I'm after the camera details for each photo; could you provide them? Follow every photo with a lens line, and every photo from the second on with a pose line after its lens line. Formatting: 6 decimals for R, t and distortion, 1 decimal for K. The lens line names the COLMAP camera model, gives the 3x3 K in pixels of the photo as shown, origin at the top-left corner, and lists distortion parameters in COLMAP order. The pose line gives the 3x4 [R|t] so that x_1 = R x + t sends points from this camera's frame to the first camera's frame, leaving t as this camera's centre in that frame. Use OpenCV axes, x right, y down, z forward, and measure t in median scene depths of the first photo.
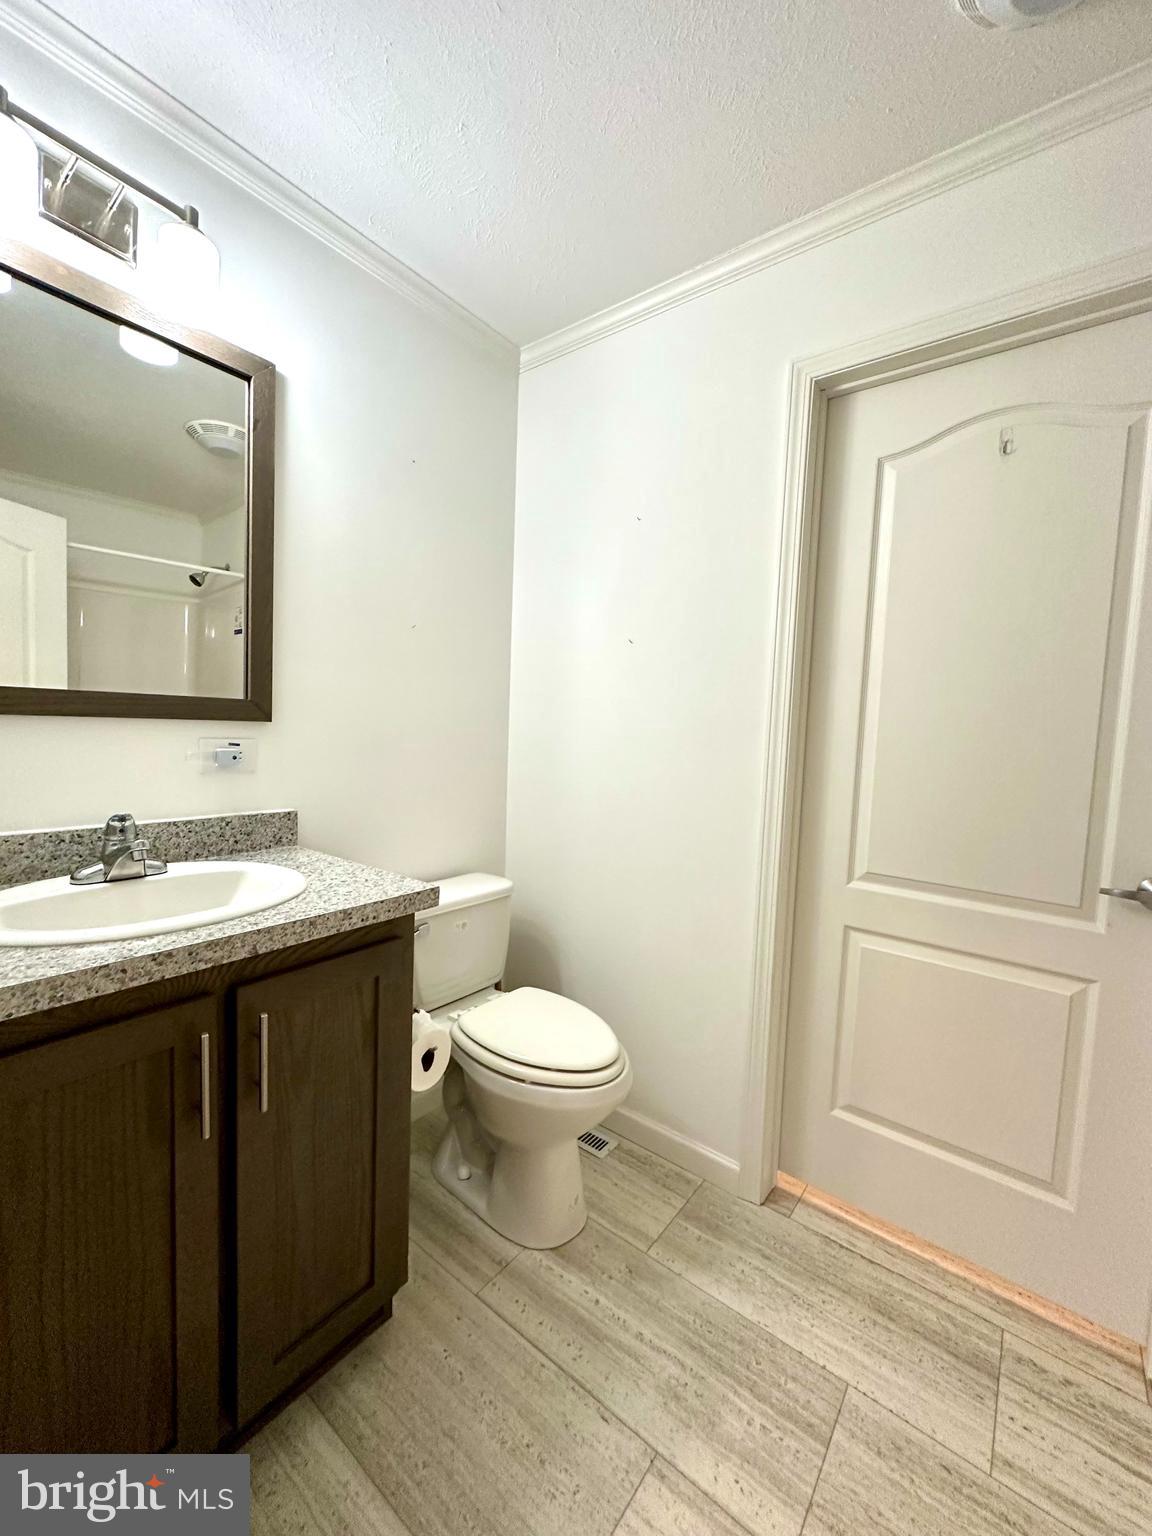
lens RADIAL K [[615.2, 0, 576.4], [0, 615.2, 767.3], [0, 0, 1]] dist [-0.001902, 0.000276]
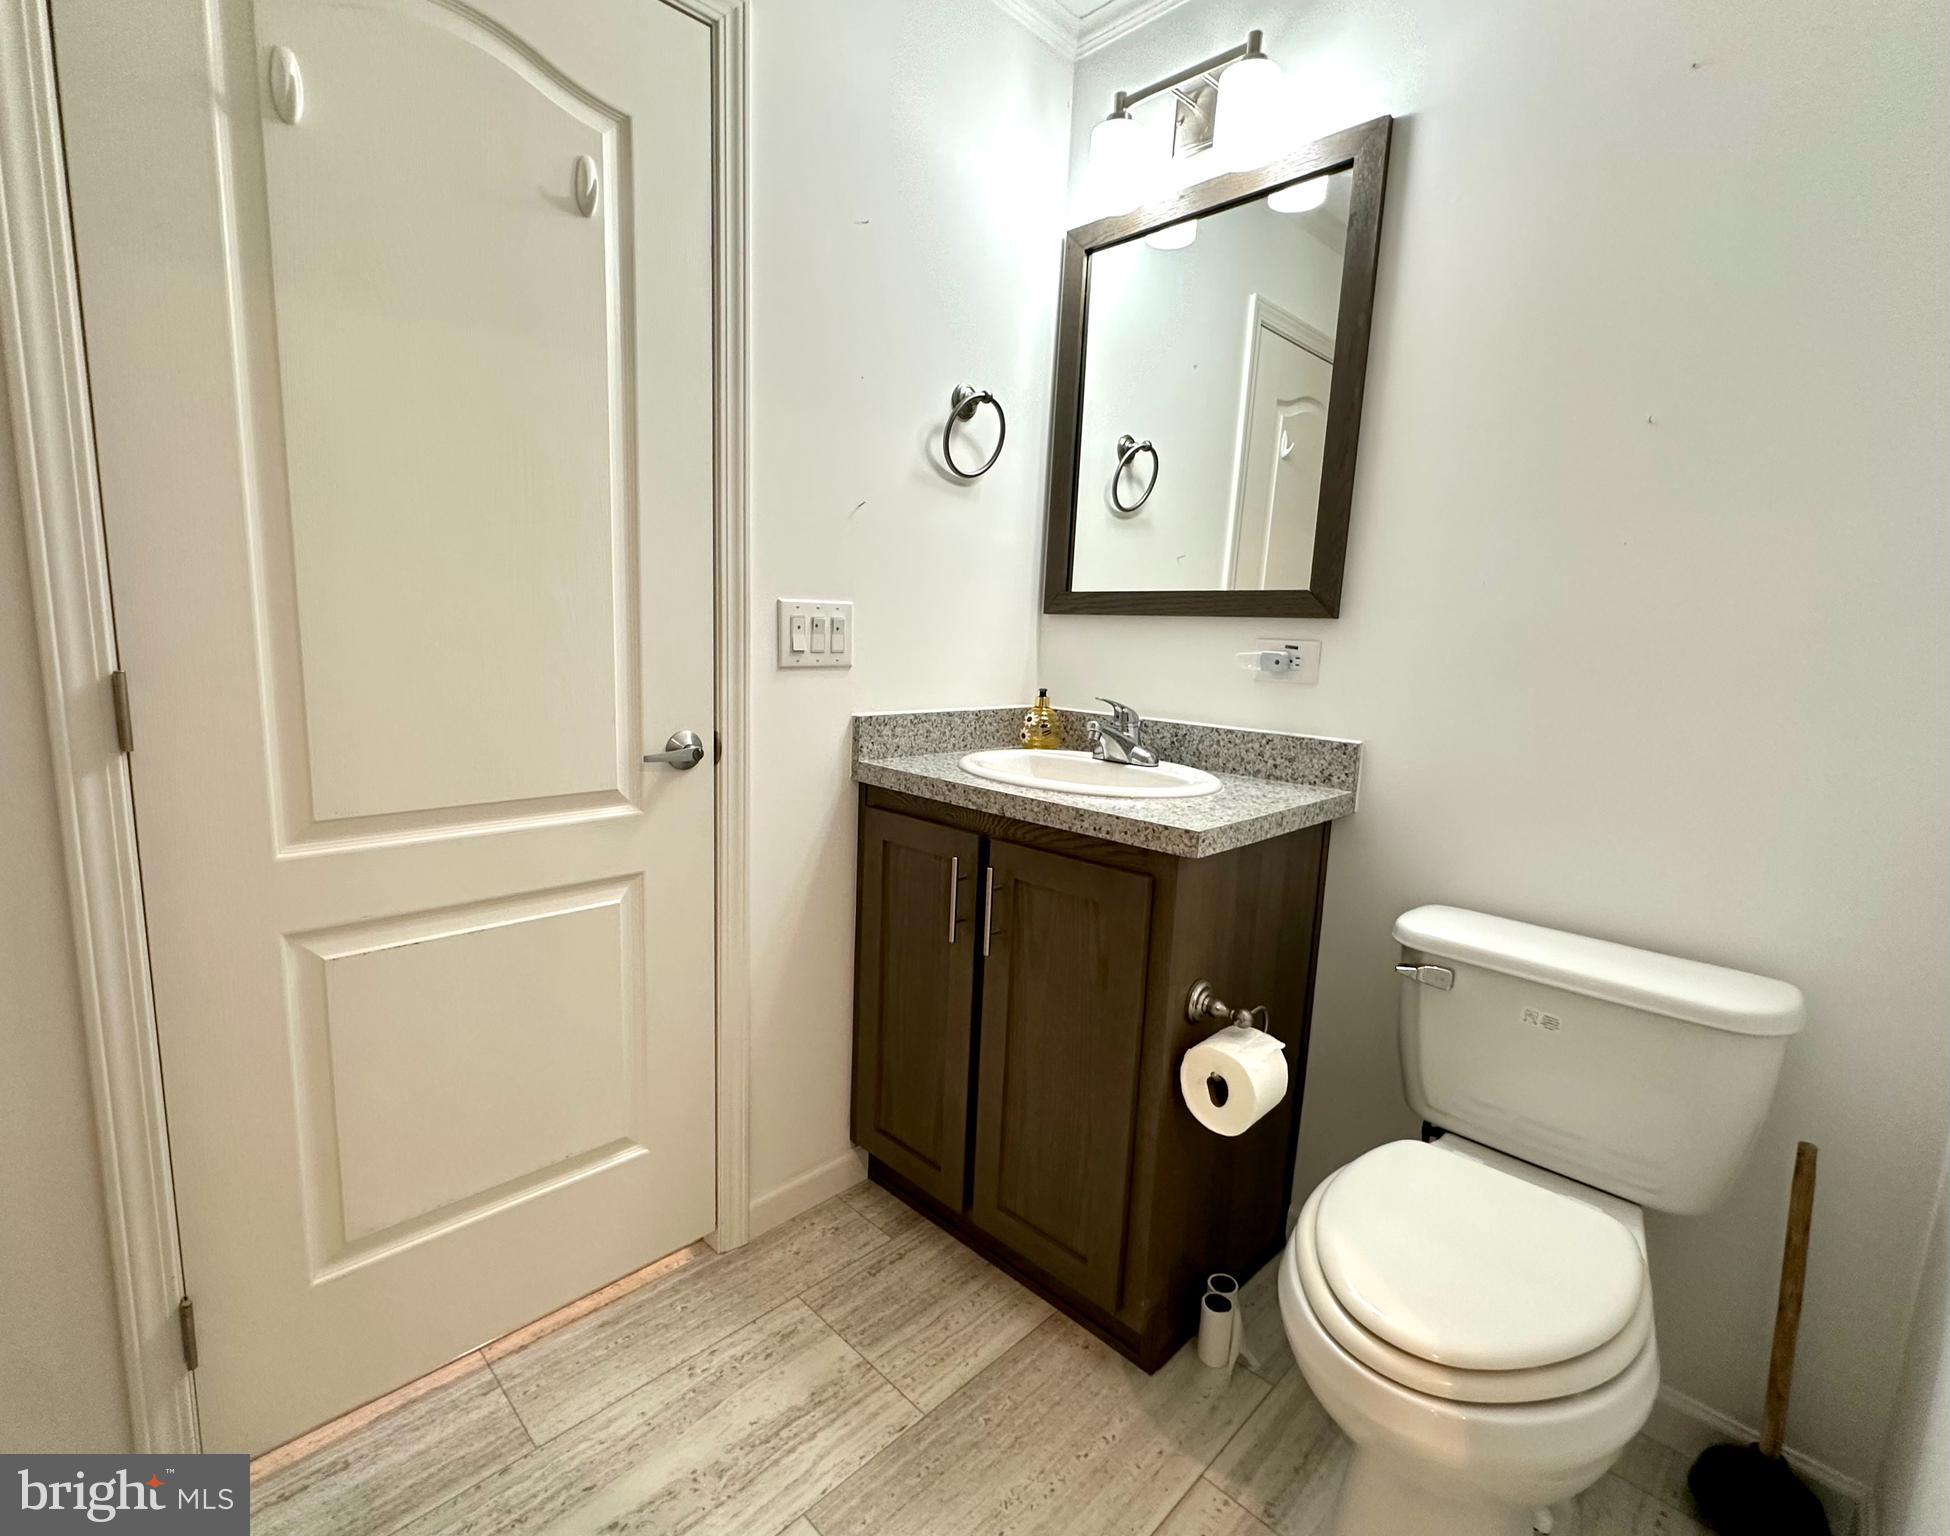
lens RADIAL K [[996.7, 0, 975.7], [0, 996.7, 783.9], [0, 0, 1]] dist [-0.001579, -0.000046]
pose [[-0.164191, 0.101978, -0.981143, 0.949210], [-0.105655, 0.987102, 0.120278, 0.031307], [0.980754, 0.123411, -0.151299, 0.939428]]
